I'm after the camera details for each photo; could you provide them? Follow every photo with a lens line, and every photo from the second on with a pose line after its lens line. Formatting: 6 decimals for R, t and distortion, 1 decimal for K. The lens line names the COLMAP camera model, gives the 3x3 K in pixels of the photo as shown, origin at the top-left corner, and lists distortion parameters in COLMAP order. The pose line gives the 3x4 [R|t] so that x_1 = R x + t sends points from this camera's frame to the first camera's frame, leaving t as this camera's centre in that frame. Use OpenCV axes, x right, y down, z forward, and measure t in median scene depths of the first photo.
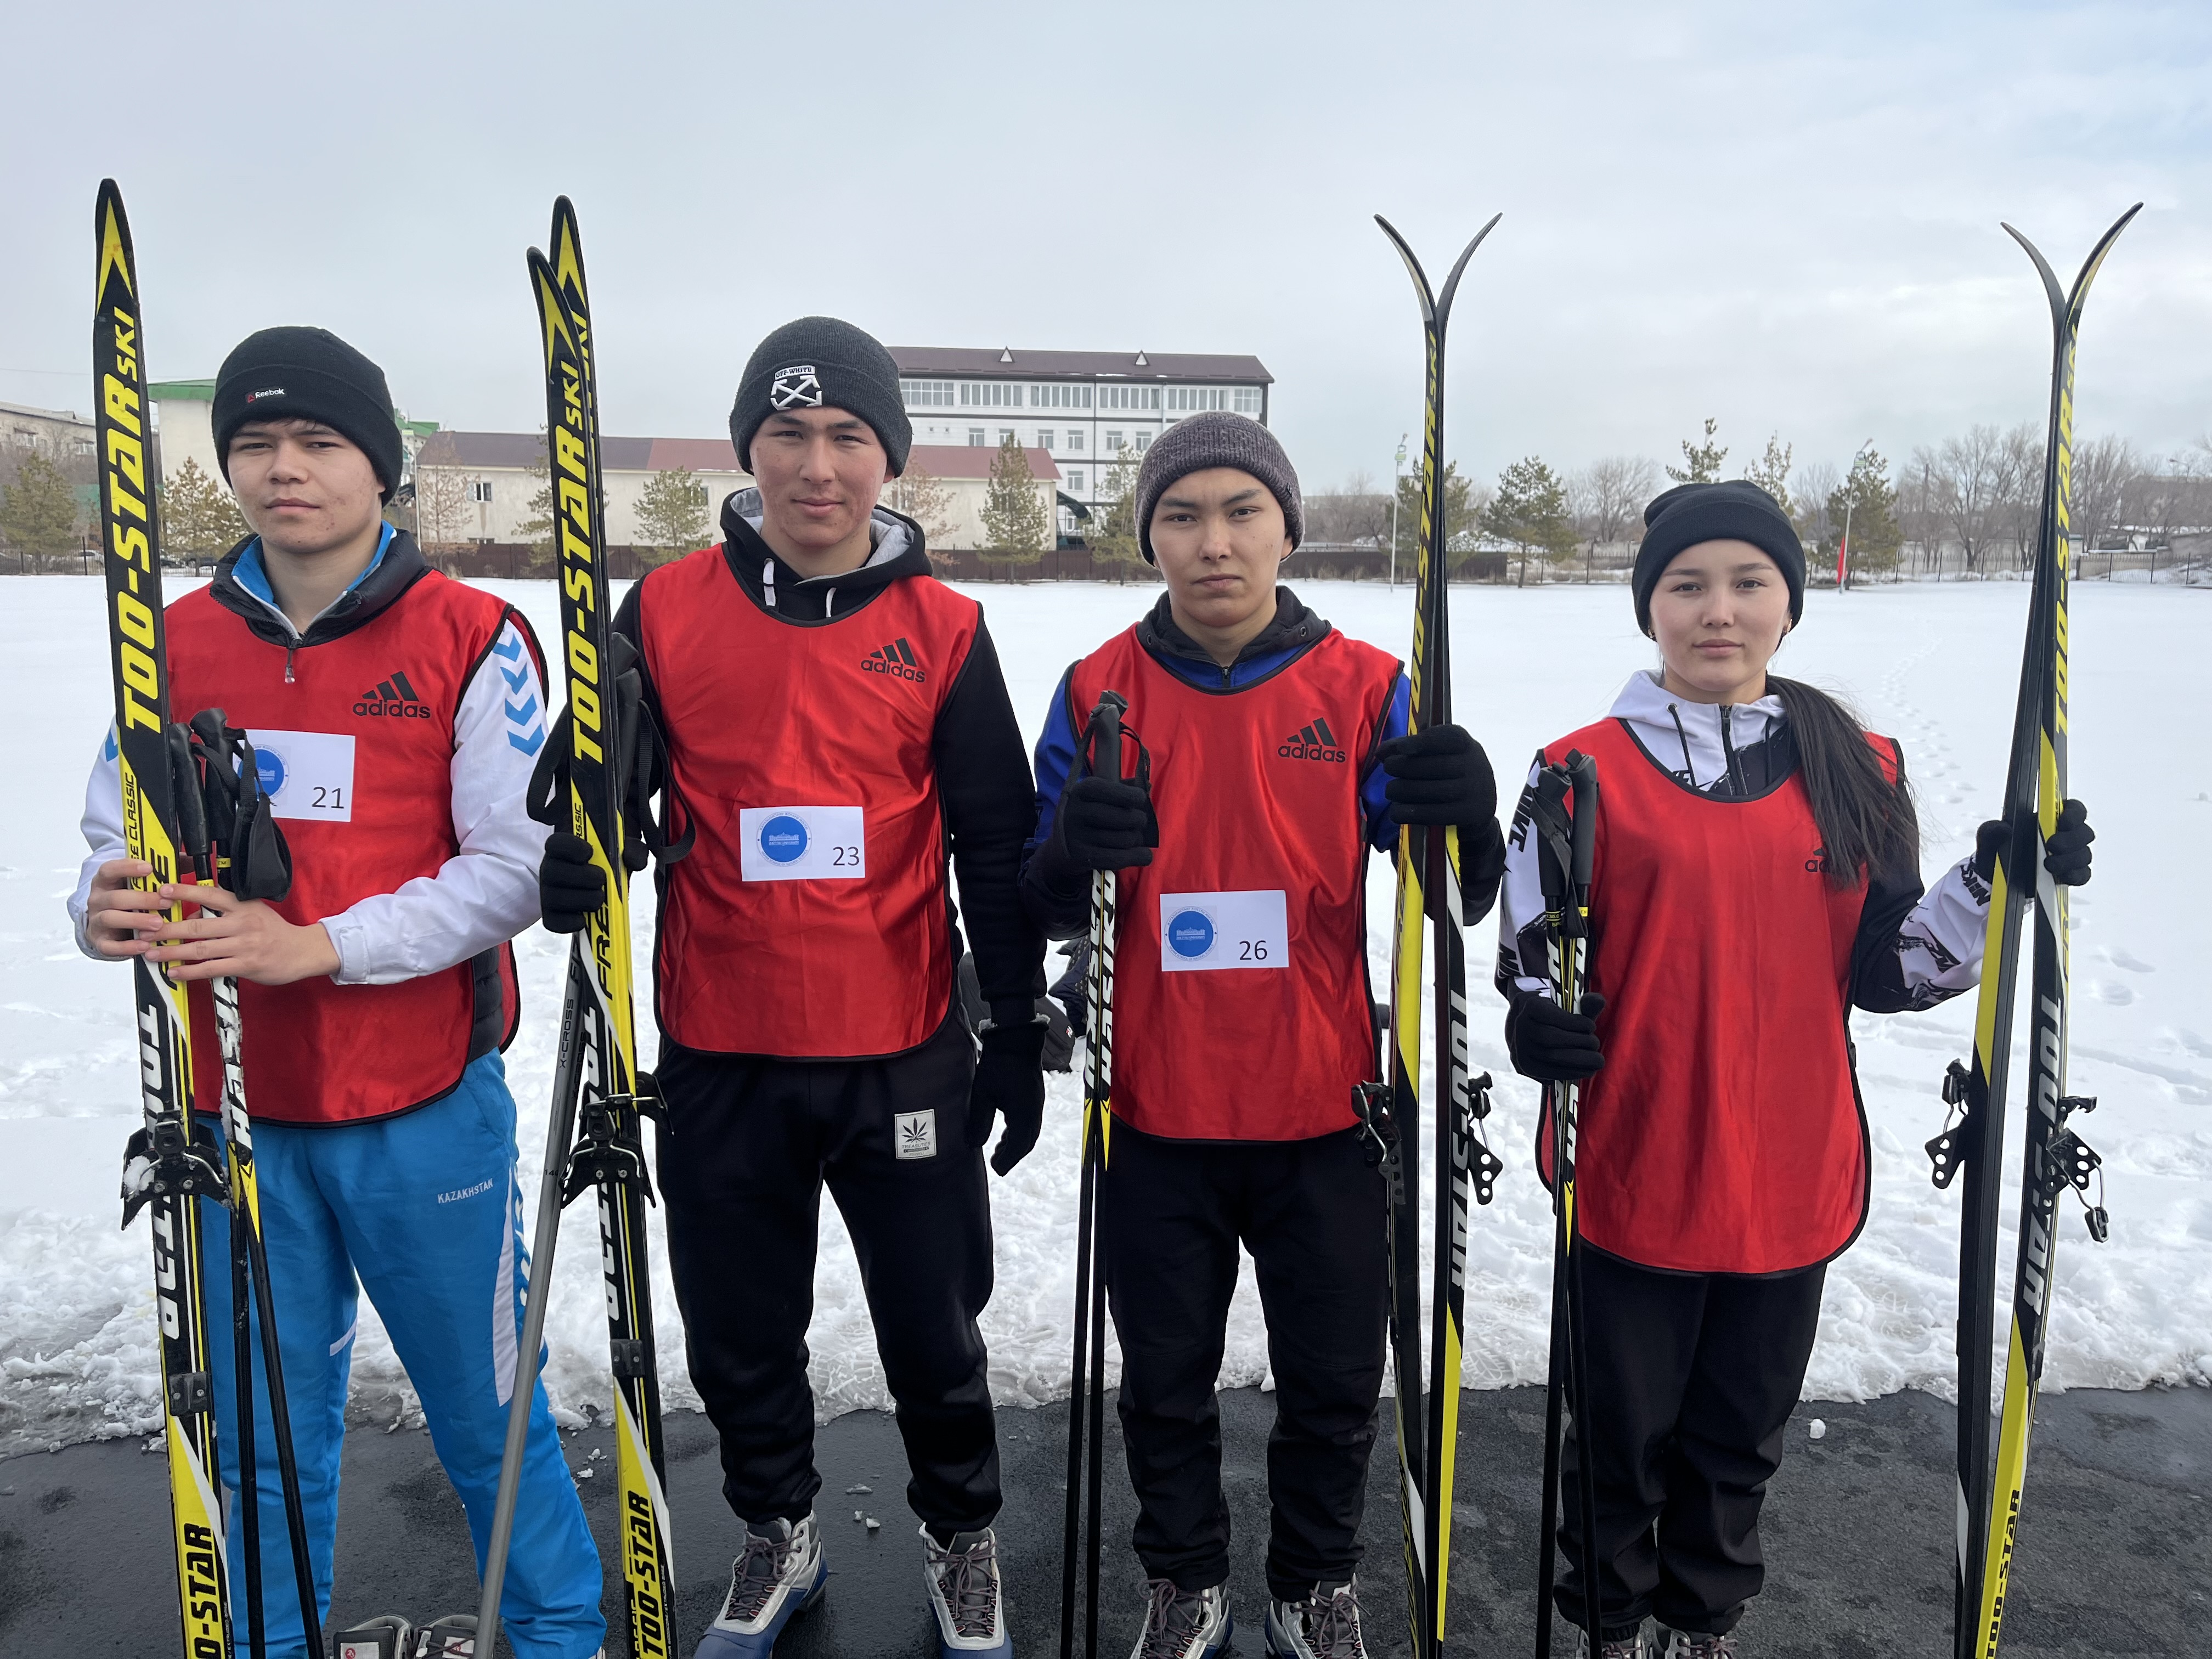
lens RADIAL K [[1648.0, 0, 1108.4], [0, 1648.0, 896.2], [0, 0, 1]] dist [0.011437, -0.002811]
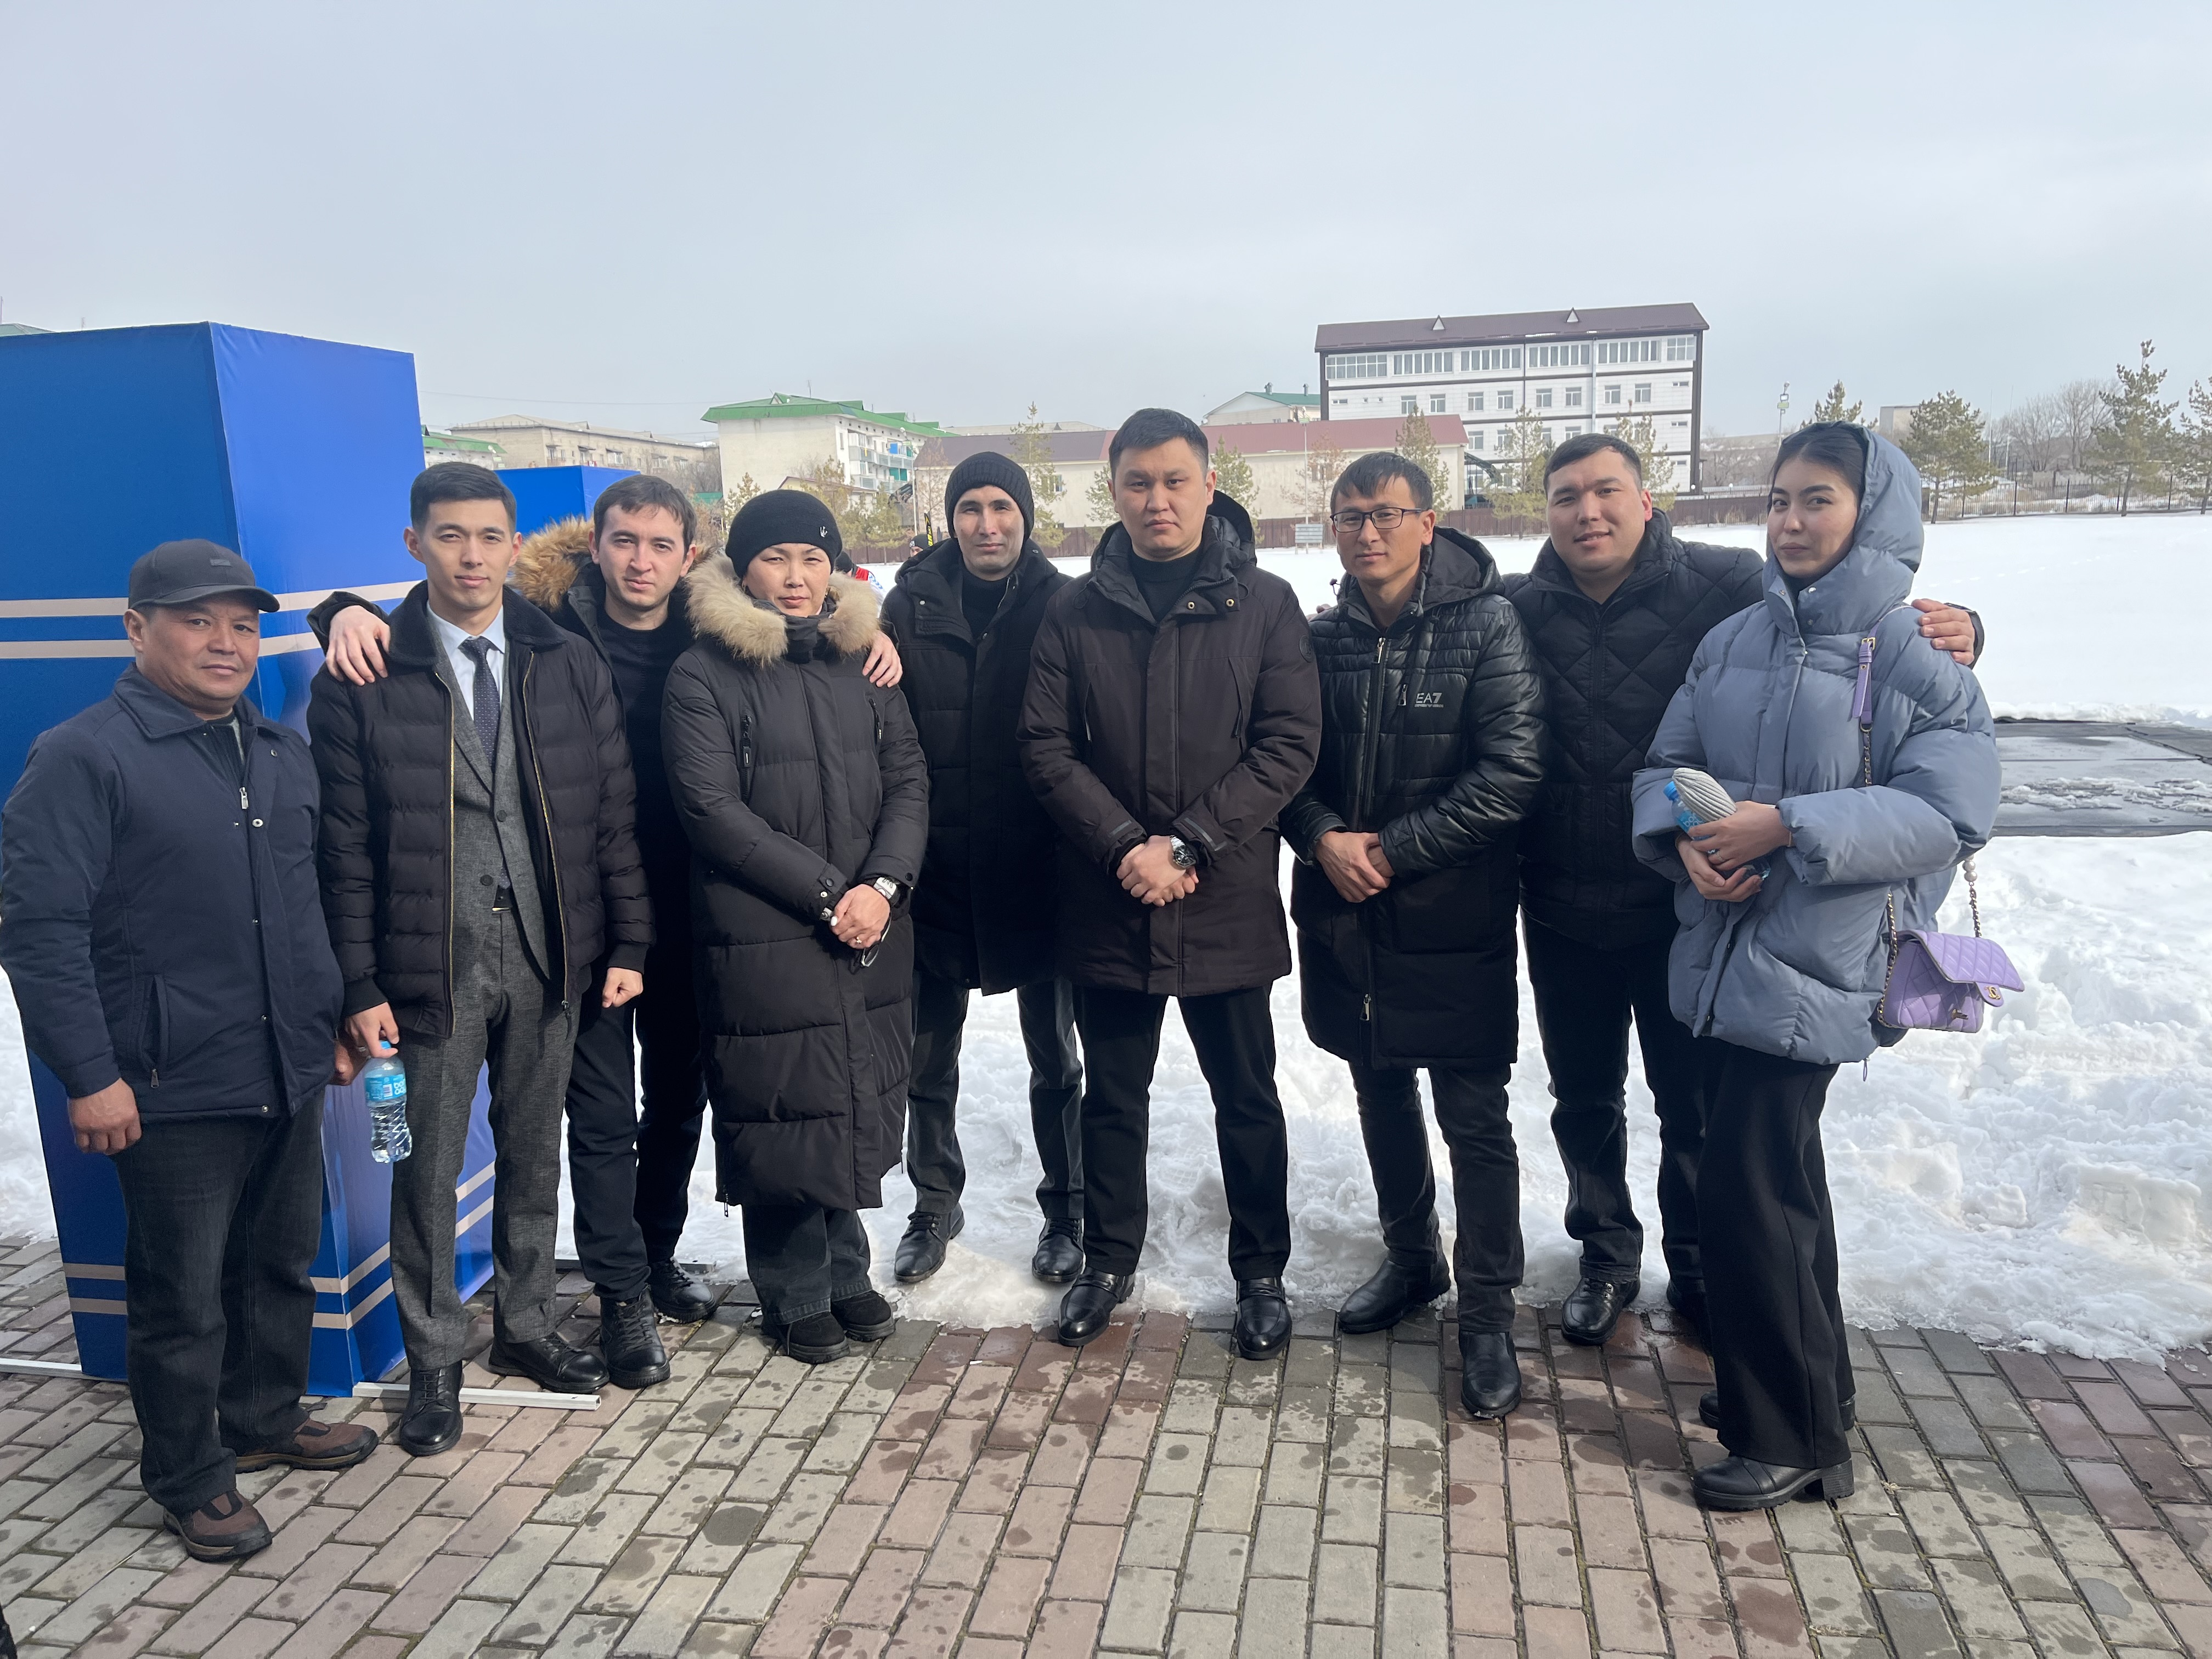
lens RADIAL K [[1687.7, 0, 1099.1], [0, 1687.7, 797.9], [0, 0, 1]] dist [0.046454, -0.073092]
pose [[0.959498, -0.002786, -0.281700, 0.052487], [-0.008142, 0.999259, -0.037614, 0.022635], [0.281596, 0.038384, 0.958765, -0.123457]]
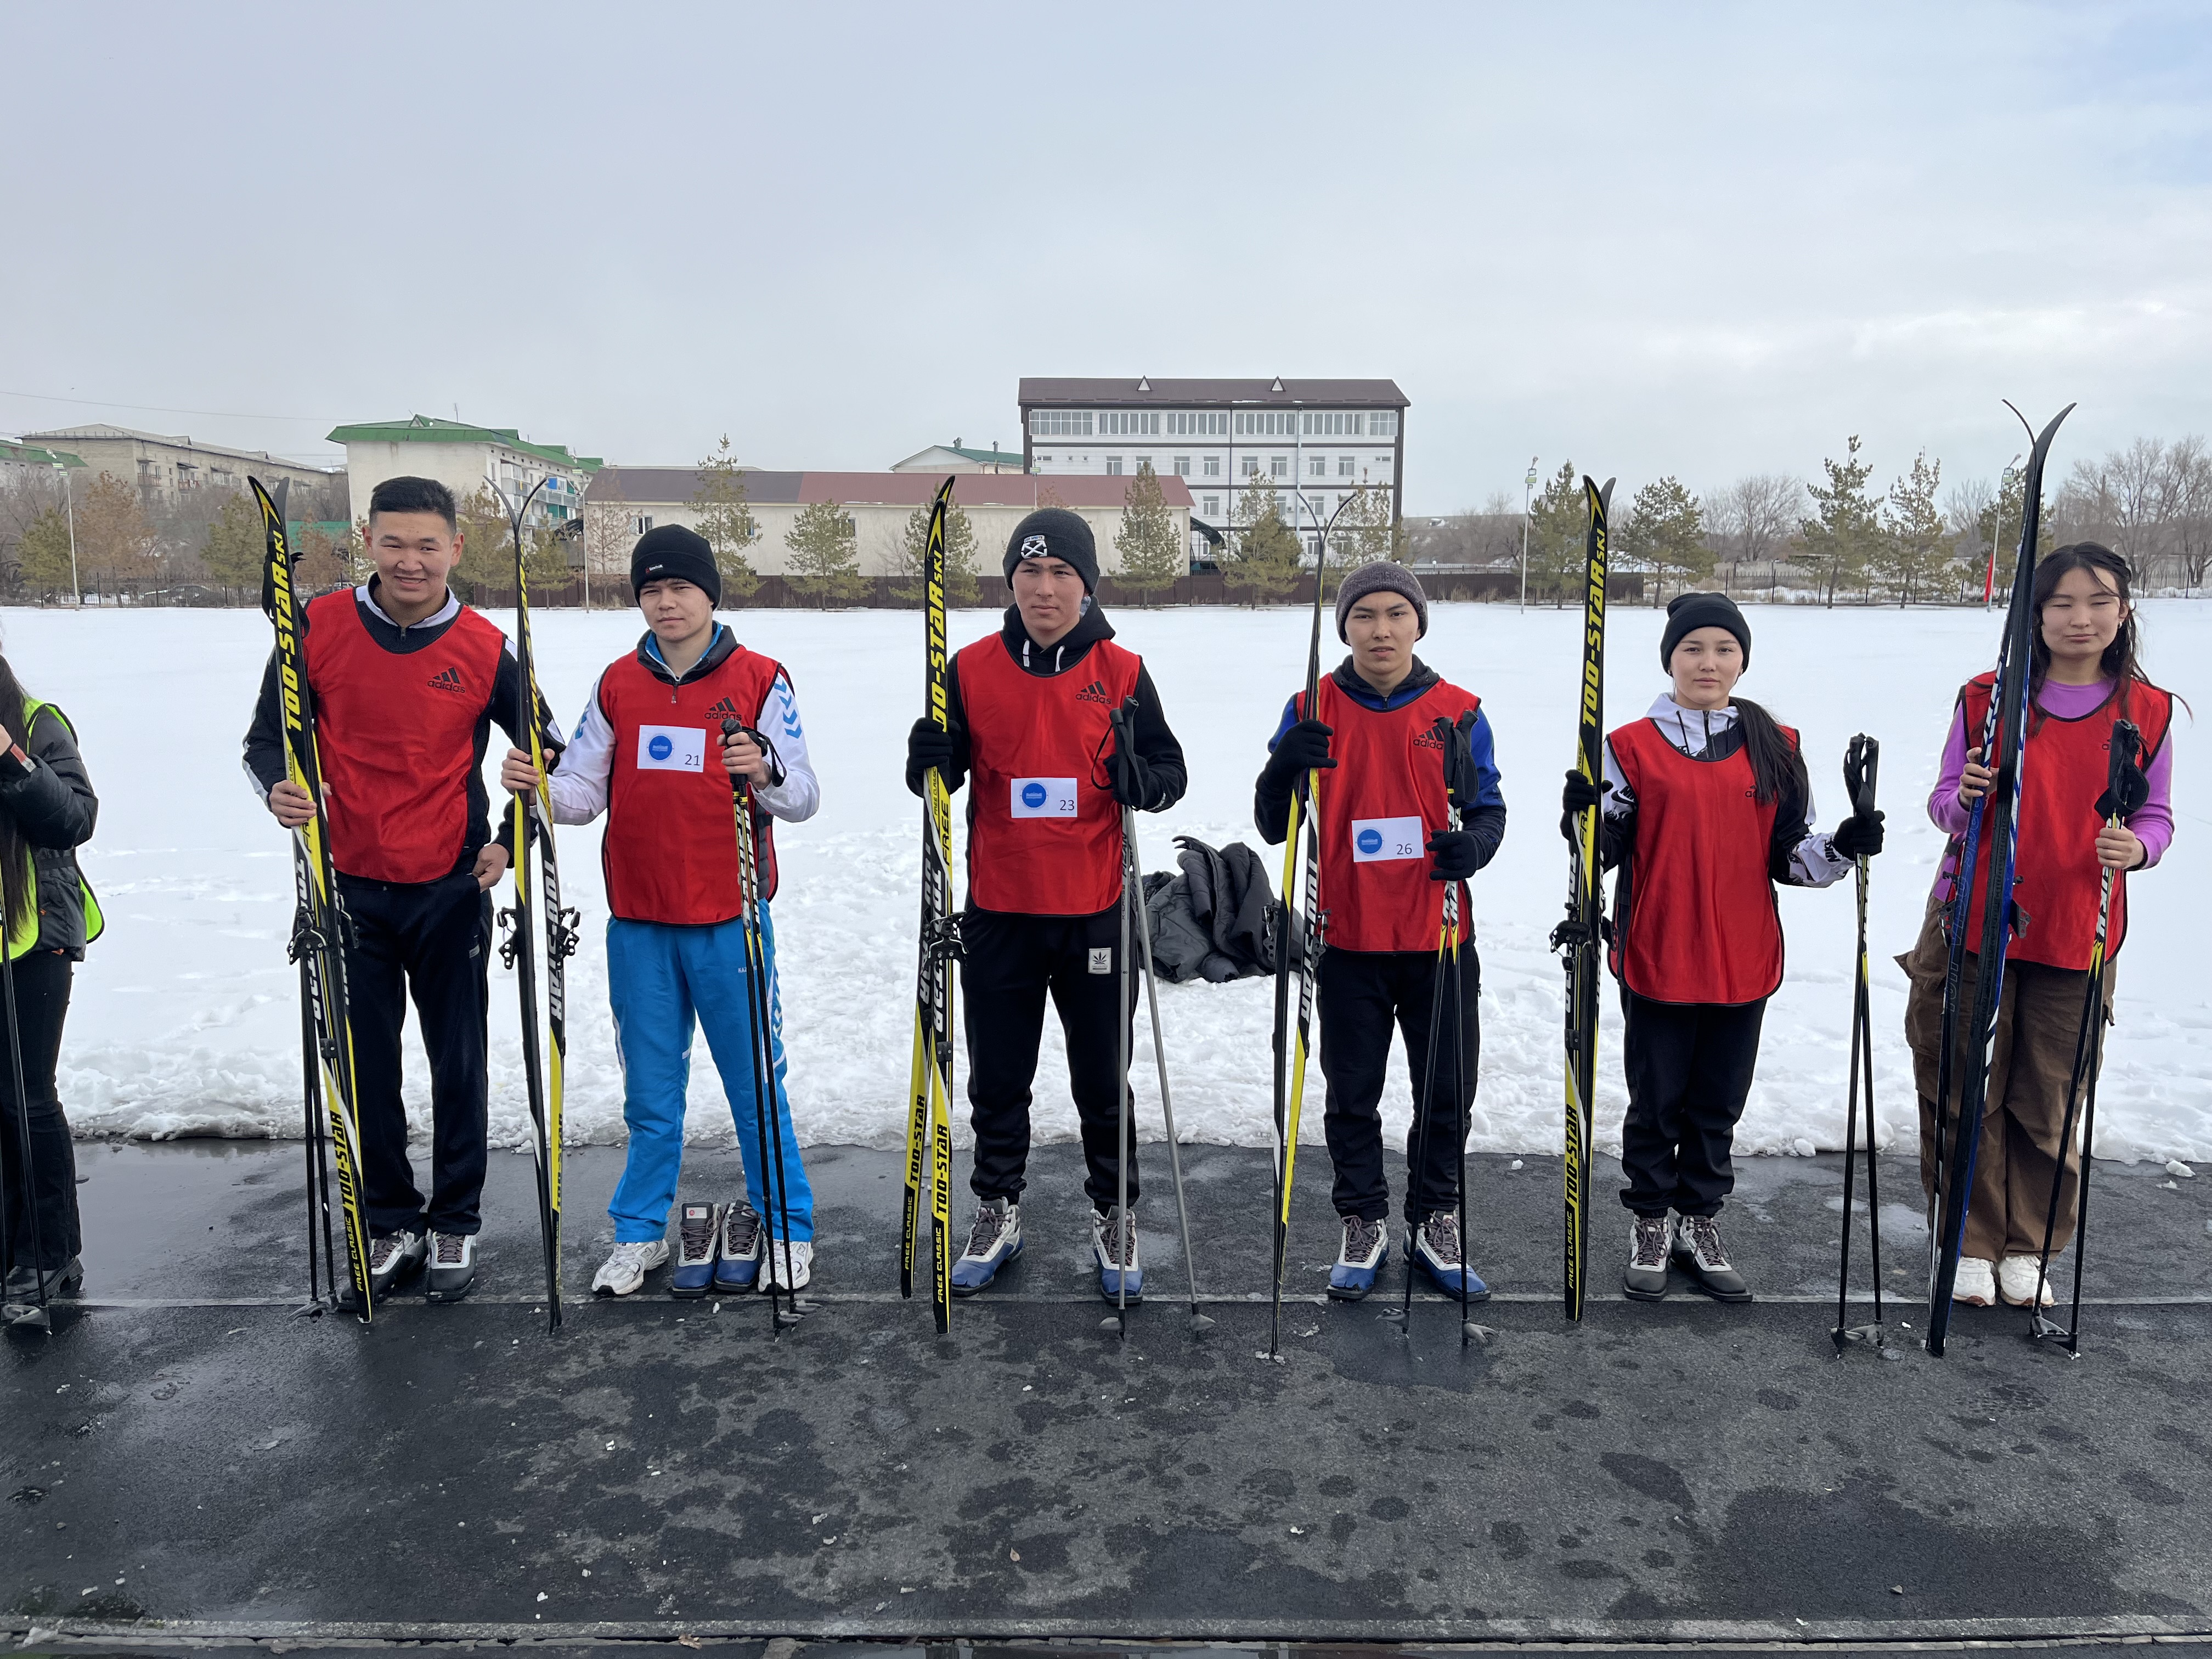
lens RADIAL K [[1685.5, 0, 1106.0], [0, 1685.5, 829.5], [0, 0, 1]] dist [0.050576, -0.084707]
pose [[0.996459, 0.003294, -0.084021, 0.005228], [-0.007931, 0.998460, -0.054906, 0.004979], [0.083710, 0.055378, 0.994950, -0.035244]]
